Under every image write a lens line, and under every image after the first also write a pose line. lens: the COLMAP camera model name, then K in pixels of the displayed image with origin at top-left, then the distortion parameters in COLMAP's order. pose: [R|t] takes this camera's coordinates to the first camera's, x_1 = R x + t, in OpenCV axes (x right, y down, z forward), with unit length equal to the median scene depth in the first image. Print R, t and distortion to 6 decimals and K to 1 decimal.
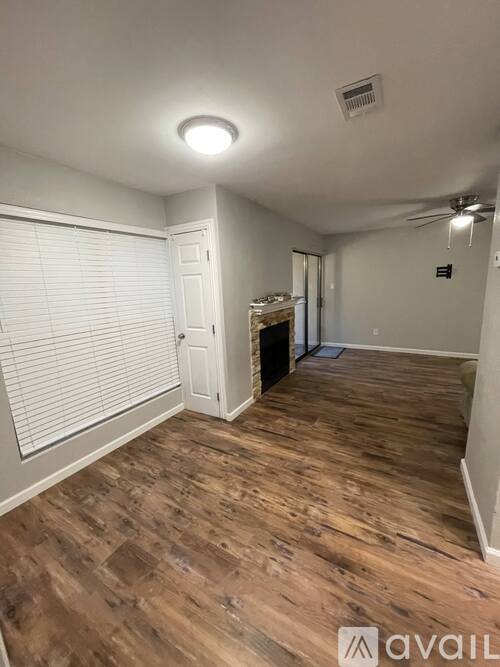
lens RADIAL K [[272.8, 0, 250.0], [0, 272.8, 333.5], [0, 0, 1]] dist [-0.000564, -0.000050]
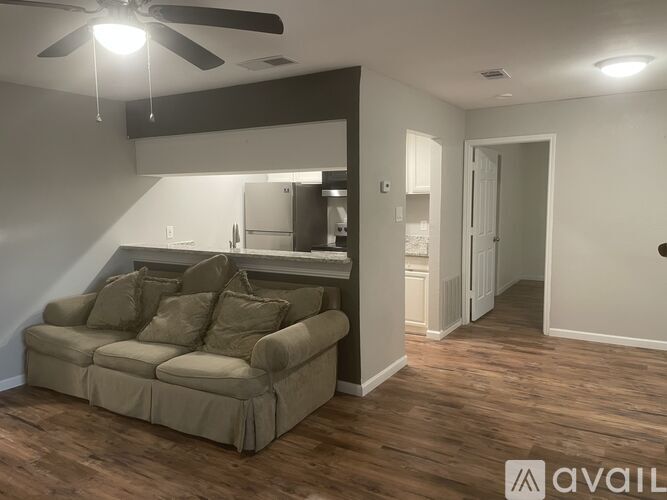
lens RADIAL K [[507.6, 0, 333.5], [0, 507.6, 250.0], [0, 0, 1]] dist [0.069028, -0.076464]
pose [[-0.998652, 0.045455, 0.025062, 0.702749], [0.050833, 0.954134, 0.295032, -0.457723], [-0.010502, 0.295909, -0.955159, 2.221464]]
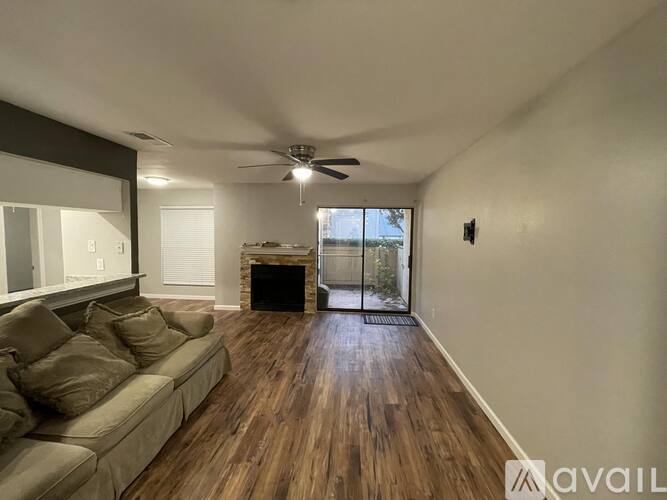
lens RADIAL K [[272.8, 0, 333.5], [0, 272.8, 250.0], [0, 0, 1]] dist [-0.000564, -0.000050]
pose [[0.442927, 0.106362, -0.890226, 2.155338], [-0.198885, 0.979855, 0.018116, -0.284437], [0.874220, 0.169028, 0.455158, 0.988734]]
